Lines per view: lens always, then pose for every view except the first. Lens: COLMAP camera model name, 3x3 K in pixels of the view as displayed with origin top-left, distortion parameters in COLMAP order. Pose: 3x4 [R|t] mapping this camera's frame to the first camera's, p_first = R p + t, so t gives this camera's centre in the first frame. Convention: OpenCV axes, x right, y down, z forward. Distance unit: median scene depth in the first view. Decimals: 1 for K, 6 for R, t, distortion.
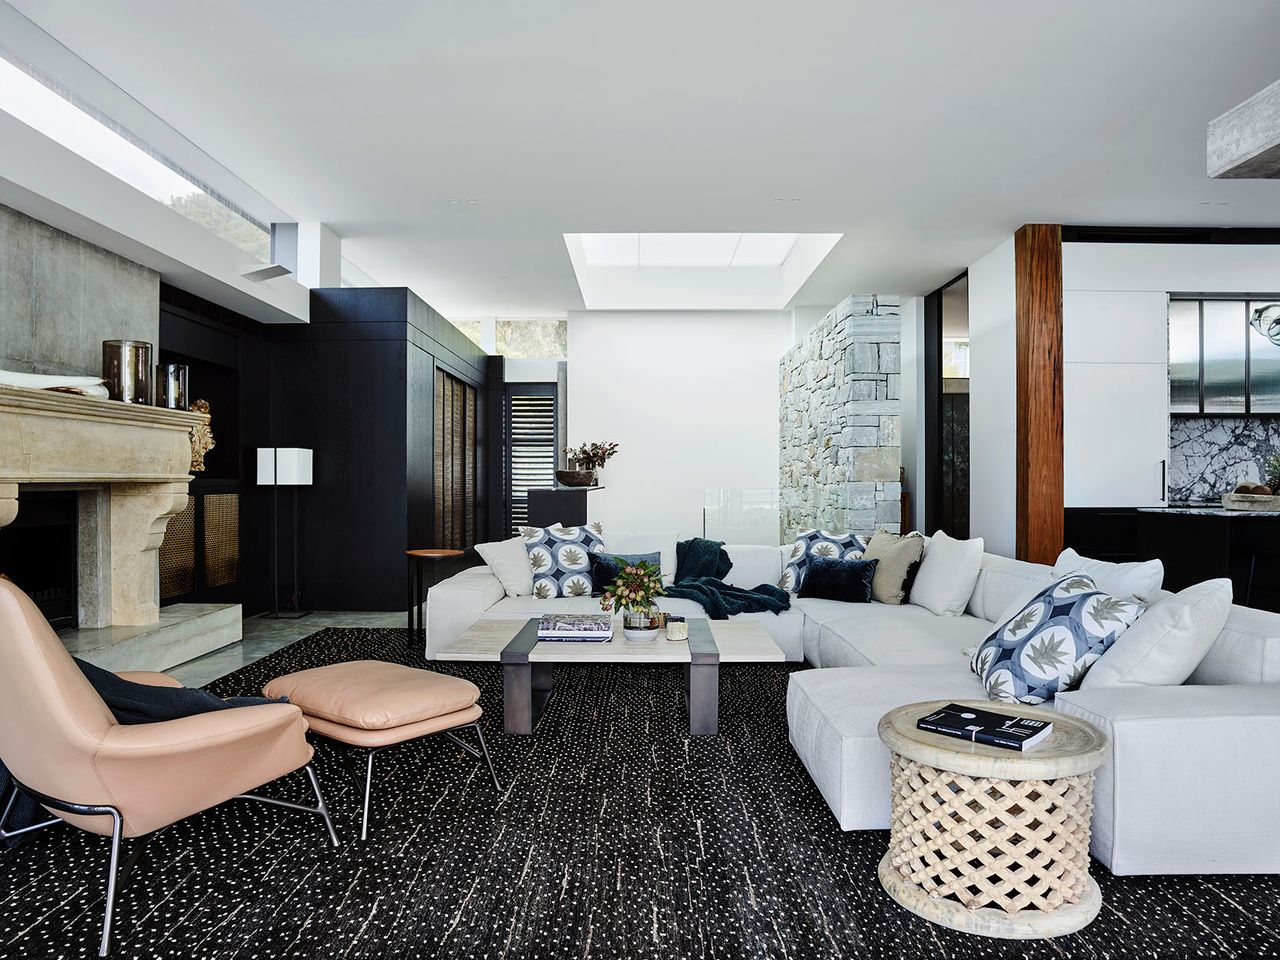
lens RADIAL K [[893.4, 0, 640.0], [0, 893.4, 480.0], [0, 0, 1]] dist [-0.048299, 0.003871]
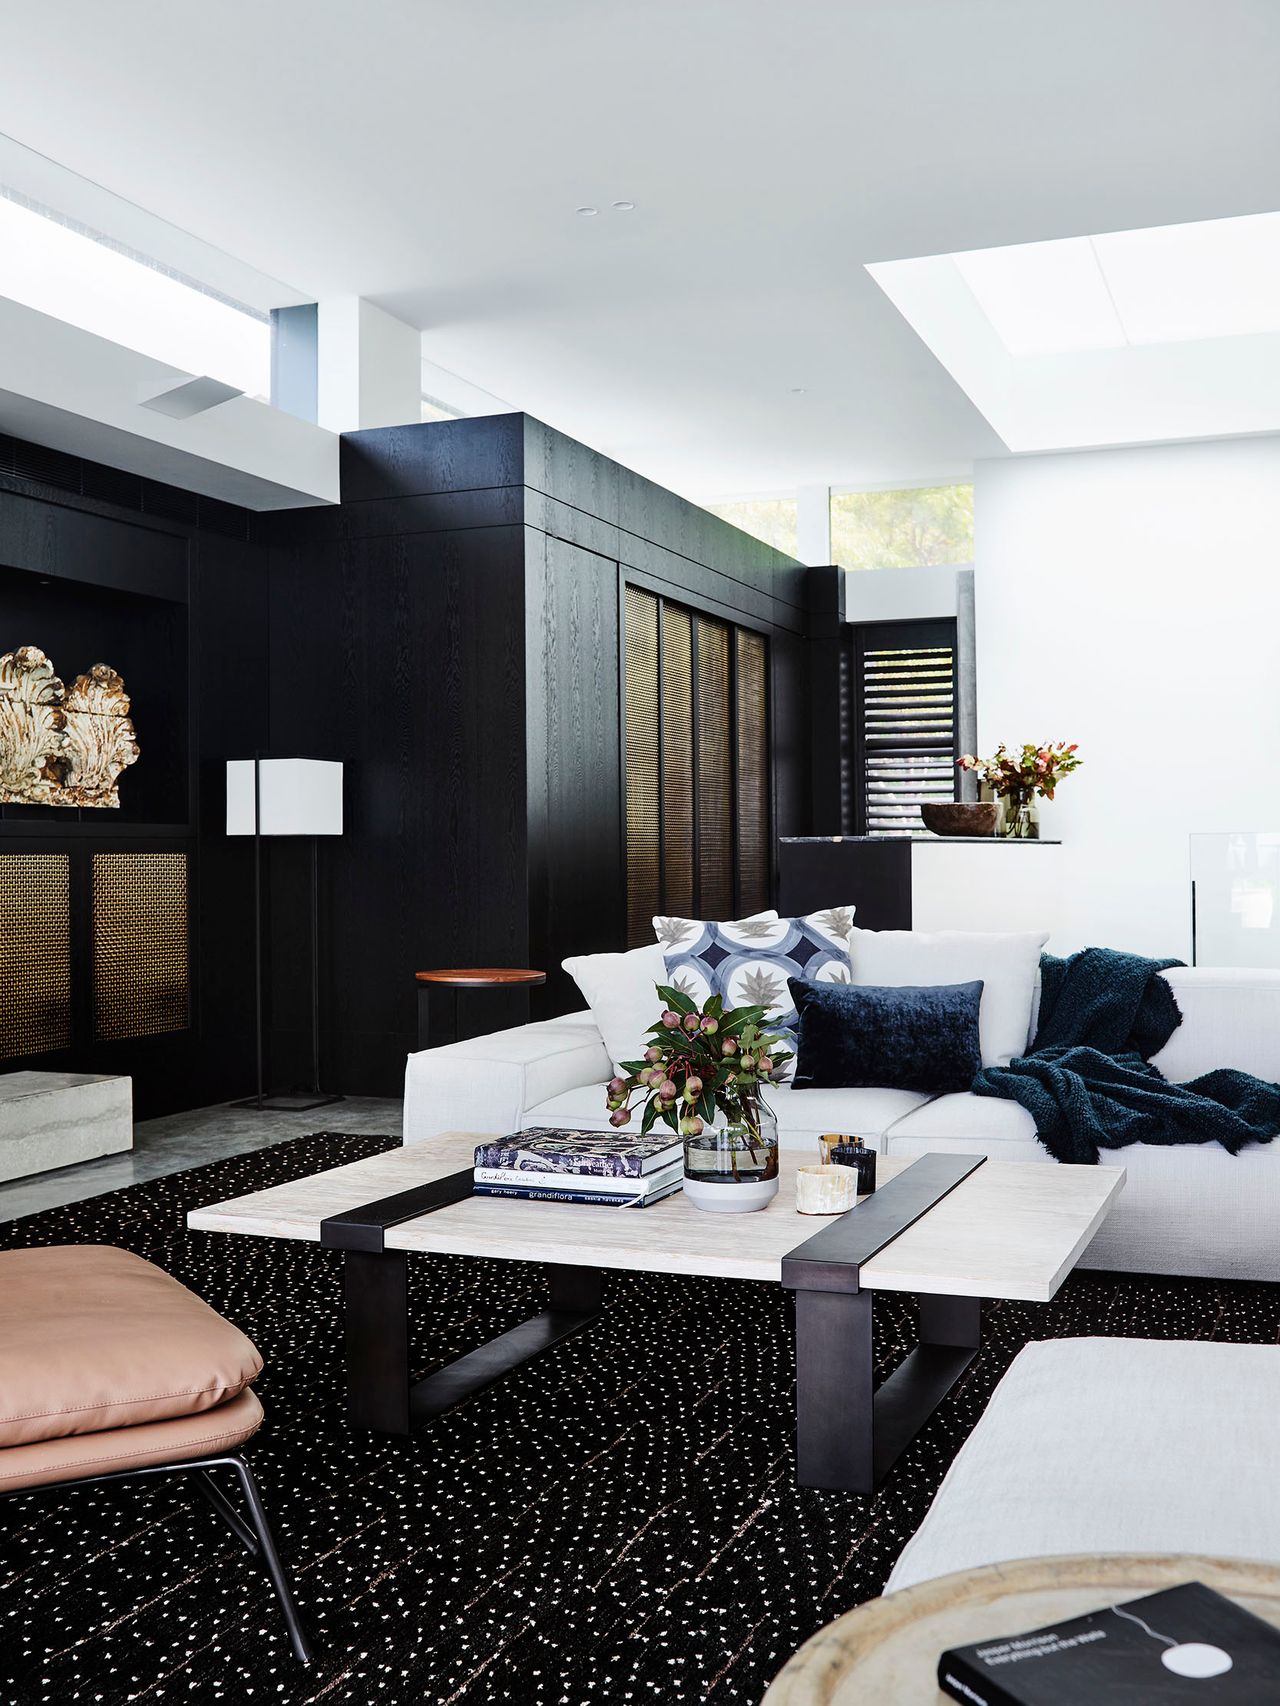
lens RADIAL K [[1732.9, 0, 690.1], [0, 1732.9, 830.2], [0, 0, 1]] dist [-0.012422, 0.013835]
pose [[0.936897, -0.014581, -0.349301, 0.154982], [0.010855, 0.999861, -0.012623, 0.018500], [0.349436, 0.008034, 0.936926, 0.195768]]
